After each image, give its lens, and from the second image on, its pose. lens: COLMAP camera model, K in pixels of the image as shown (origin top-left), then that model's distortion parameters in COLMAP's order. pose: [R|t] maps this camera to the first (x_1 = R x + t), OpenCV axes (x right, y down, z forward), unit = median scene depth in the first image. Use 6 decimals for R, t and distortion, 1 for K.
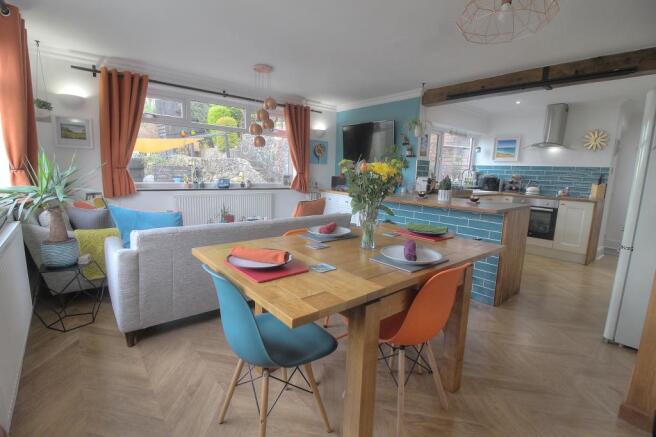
lens RADIAL K [[310.6, 0, 328.0], [0, 310.6, 218.5], [0, 0, 1]] dist [-0.005073, -0.000456]
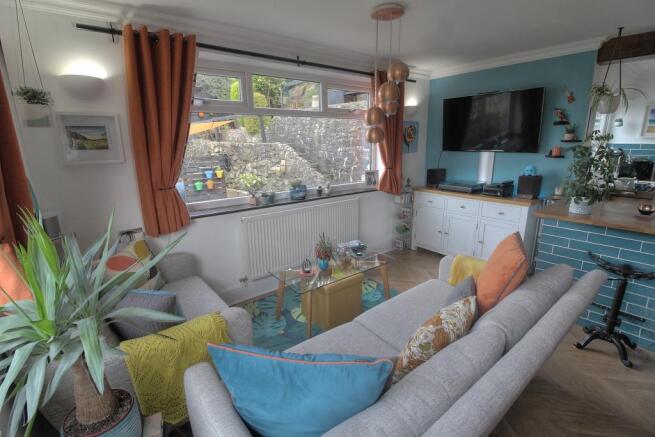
lens RADIAL K [[310.9, 0, 327.5], [0, 310.9, 218.5], [0, 0, 1]] dist [-0.000063, -0.011242]
pose [[0.998372, -0.038144, -0.042397, -0.212763], [0.041713, 0.995357, 0.086747, -0.098500], [0.038891, -0.088374, 0.995328, 0.252799]]
